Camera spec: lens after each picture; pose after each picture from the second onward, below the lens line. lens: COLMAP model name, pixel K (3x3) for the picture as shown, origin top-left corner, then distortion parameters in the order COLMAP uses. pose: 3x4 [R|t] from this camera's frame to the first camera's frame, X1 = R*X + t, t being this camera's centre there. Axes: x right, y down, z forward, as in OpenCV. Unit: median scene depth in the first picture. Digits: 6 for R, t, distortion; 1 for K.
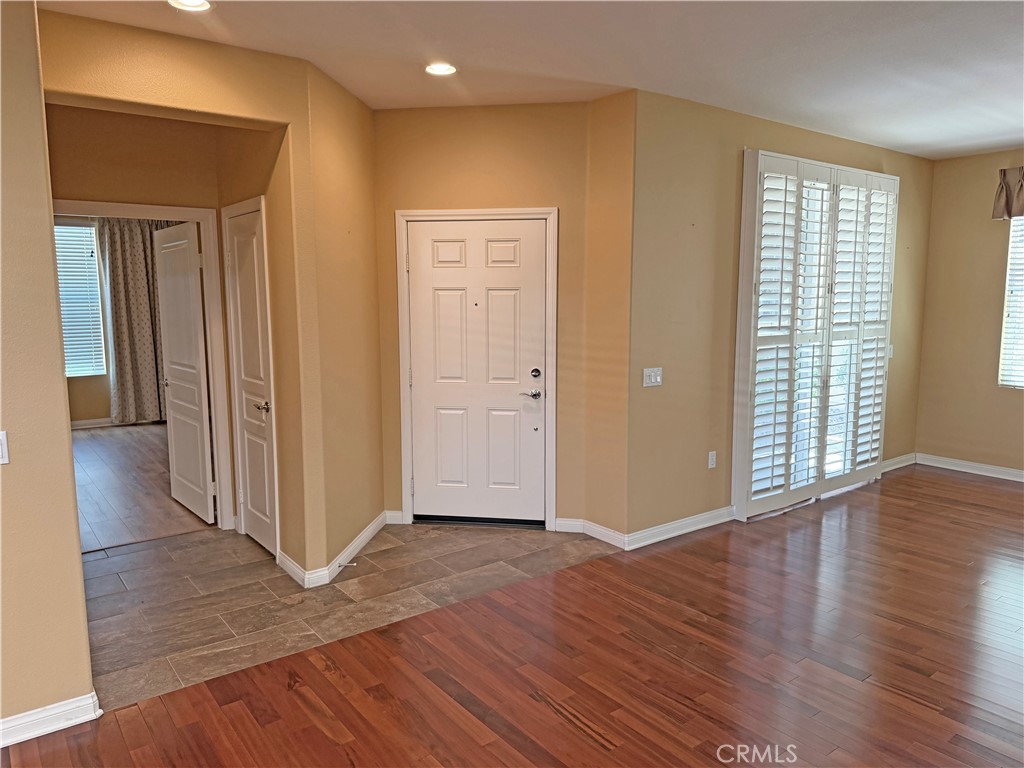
lens RADIAL K [[716.1, 0, 508.3], [0, 716.1, 386.3], [0, 0, 1]] dist [0.034375, -0.060539]
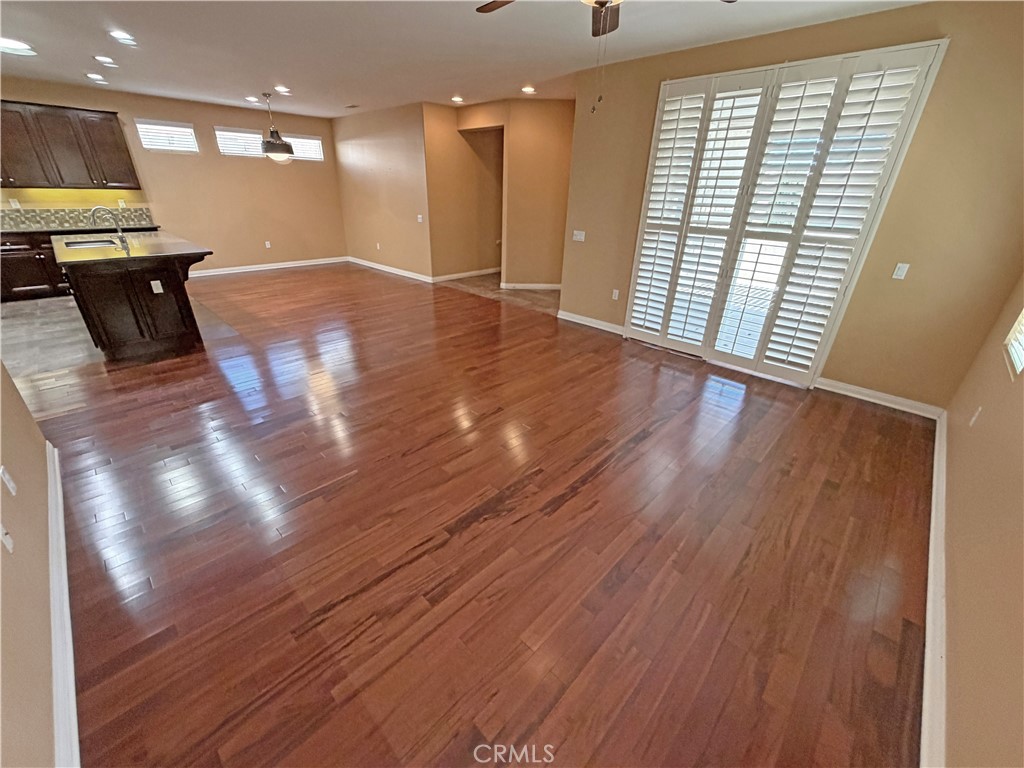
lens RADIAL K [[407.8, 0, 508.6], [0, 407.8, 384.6], [0, 0, 1]] dist [0.000763, -0.000412]
pose [[0.154115, 0.436238, -0.886535, 1.162676], [-0.149263, 0.897237, 0.415556, -0.072611], [0.976713, 0.068284, 0.203392, 0.524882]]
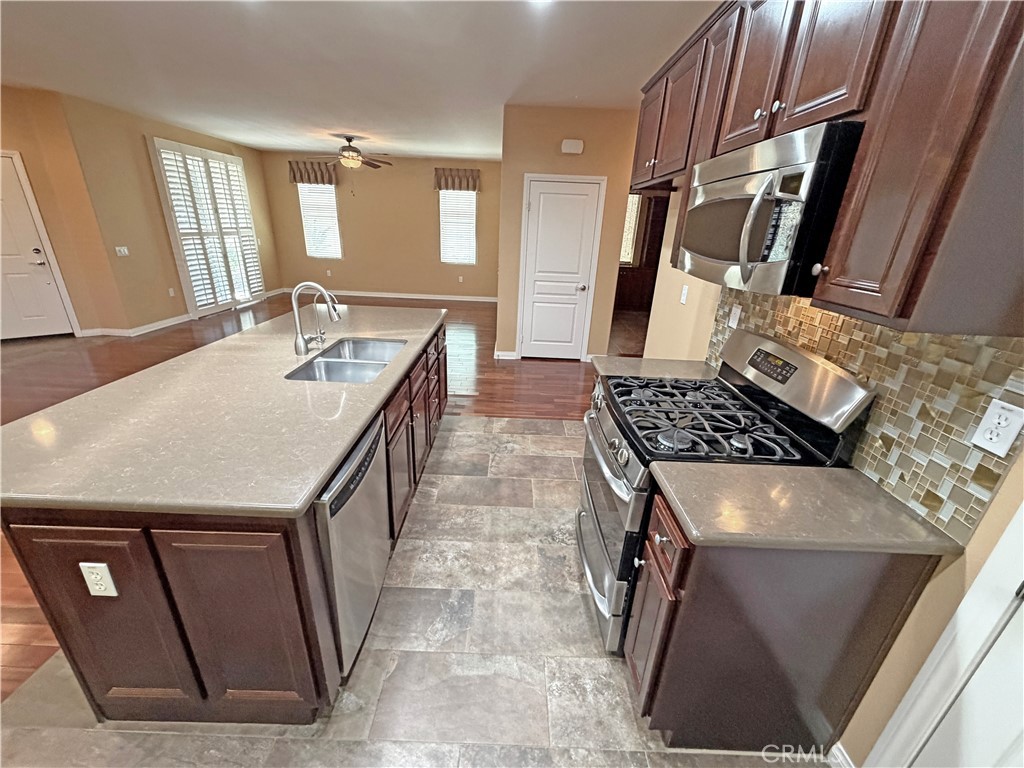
lens RADIAL K [[407.8, 0, 508.6], [0, 407.8, 384.6], [0, 0, 1]] dist [0.000763, -0.000412]
pose [[0.608338, -0.262378, 0.749055, -0.088615], [0.056923, 0.955770, 0.288556, 0.067104], [-0.791634, -0.132901, 0.596366, -0.551530]]
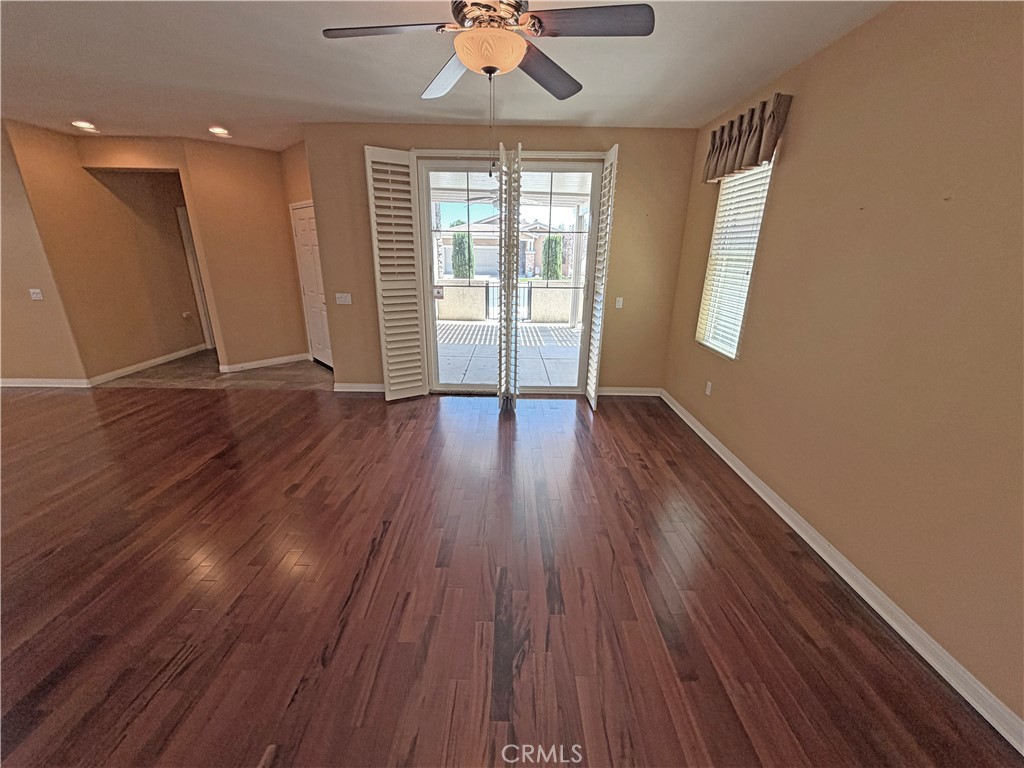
lens RADIAL K [[407.8, 0, 508.6], [0, 407.8, 384.6], [0, 0, 1]] dist [0.000763, -0.000412]
pose [[0.796078, 0.205613, -0.569195, 0.979946], [-0.094802, 0.971273, 0.218268, -0.056382], [0.597722, -0.119798, 0.792702, 0.364550]]
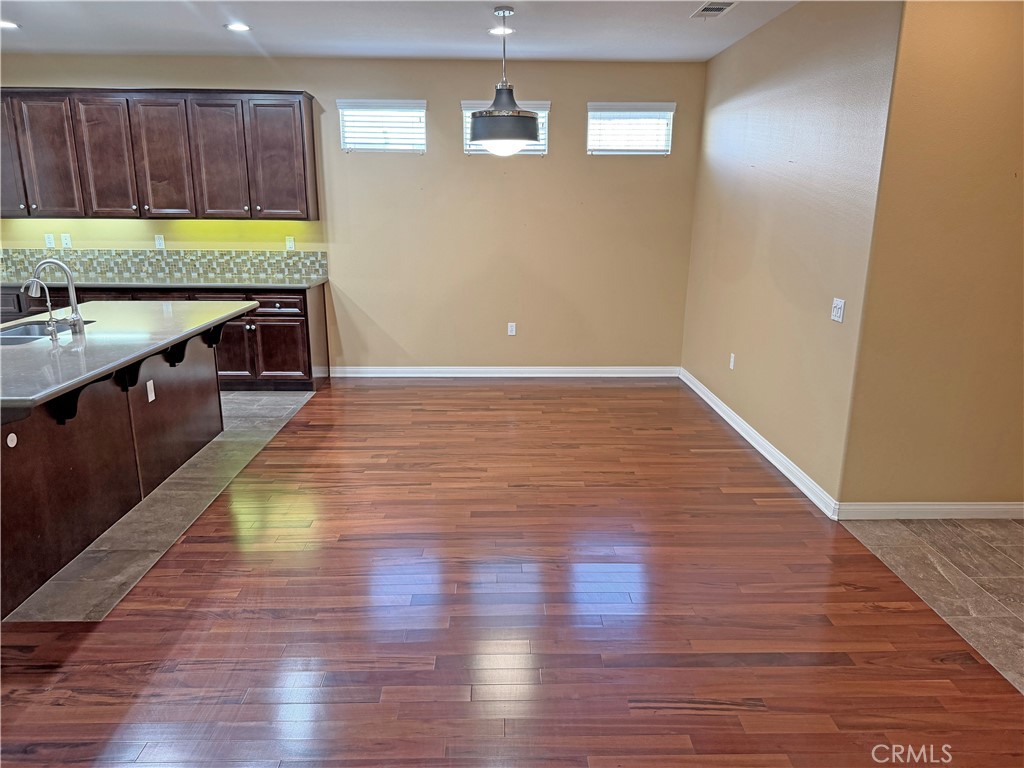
lens RADIAL K [[717.1, 0, 510.9], [0, 717.1, 388.3], [0, 0, 1]] dist [0.040215, -0.050885]
pose [[-0.582051, 0.206446, -0.786509, 0.433150], [-0.106496, 0.939551, 0.325428, -0.084066], [0.806149, 0.273175, -0.524881, 0.612237]]
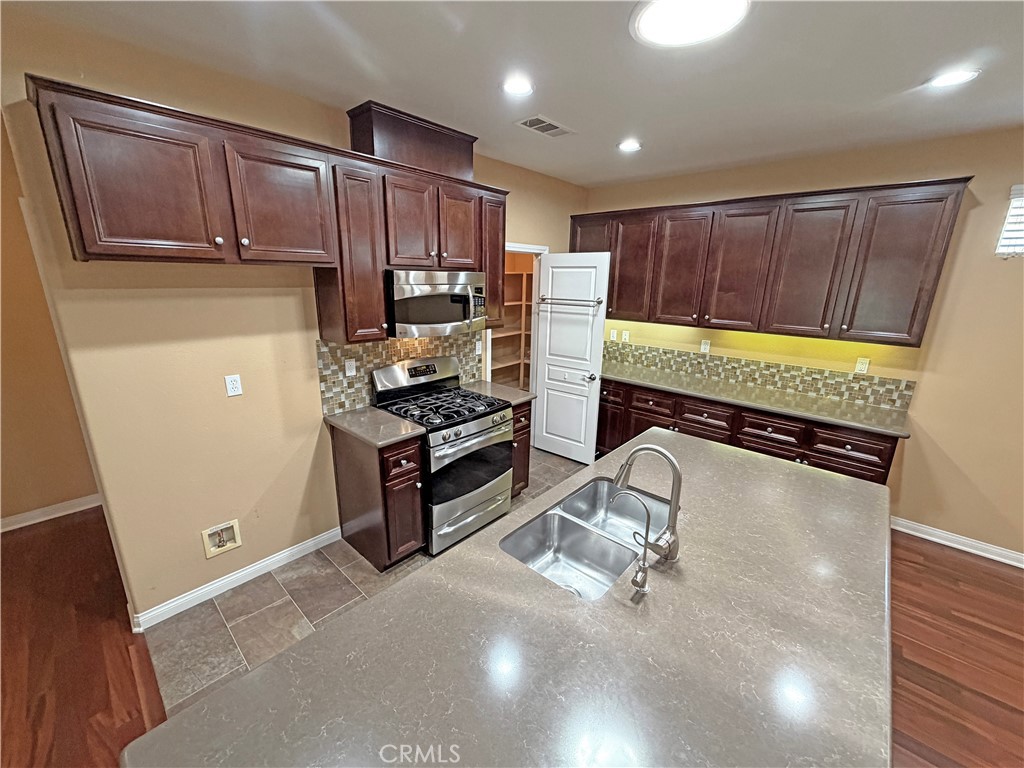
lens RADIAL K [[407.8, 0, 508.6], [0, 407.8, 384.6], [0, 0, 1]] dist [0.000763, -0.000412]
pose [[-0.982581, 0.036593, -0.182197, 0.248959], [-0.035323, 0.925771, 0.376430, -0.056052], [0.182448, 0.376309, -0.908353, 0.044355]]
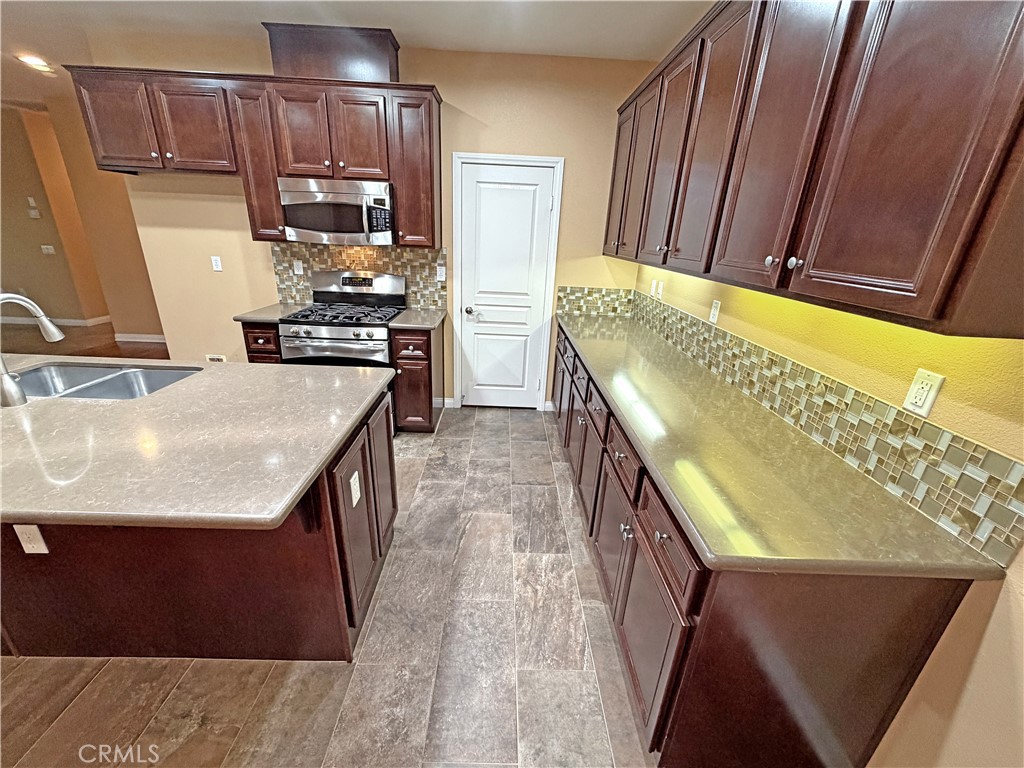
lens RADIAL K [[407.8, 0, 508.6], [0, 407.8, 384.6], [0, 0, 1]] dist [0.000763, -0.000412]
pose [[-0.805656, -0.234480, 0.544001, -0.319124], [0.037175, 0.896504, 0.441474, 0.022045], [-0.591216, 0.375899, -0.713557, -0.143148]]
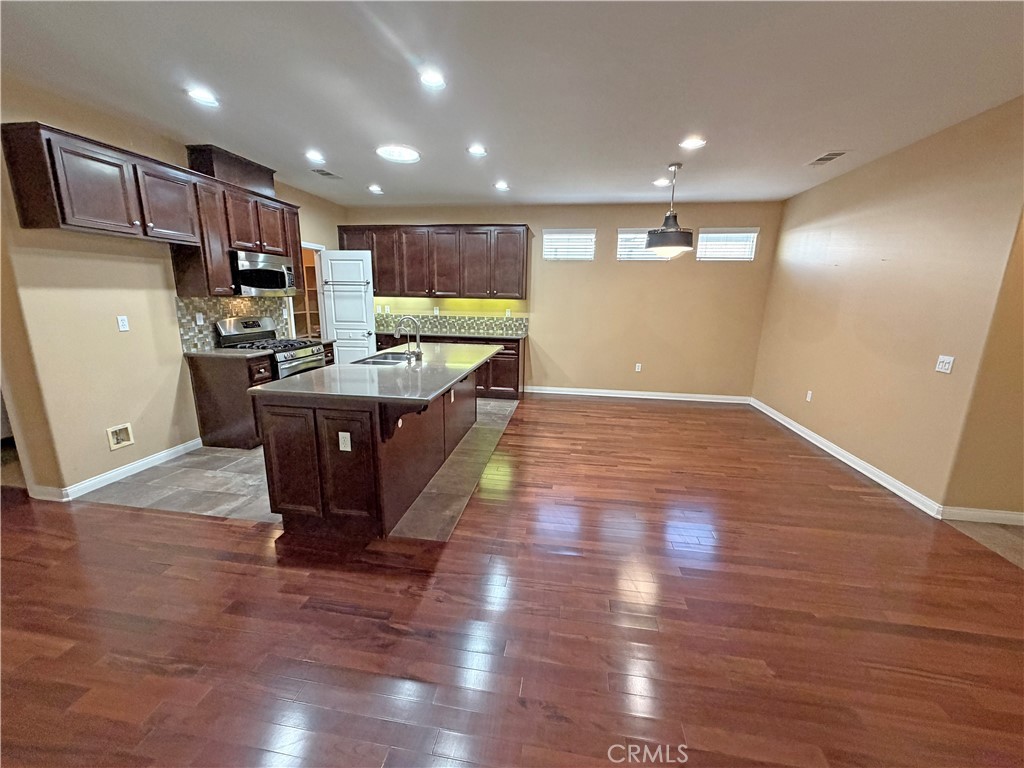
lens RADIAL K [[407.8, 0, 508.6], [0, 407.8, 384.6], [0, 0, 1]] dist [0.000763, -0.000412]
pose [[-0.719683, 0.144764, -0.679044, 0.471778], [-0.100512, 0.945996, 0.308203, -0.044465], [0.686989, 0.290060, -0.666266, 0.446120]]
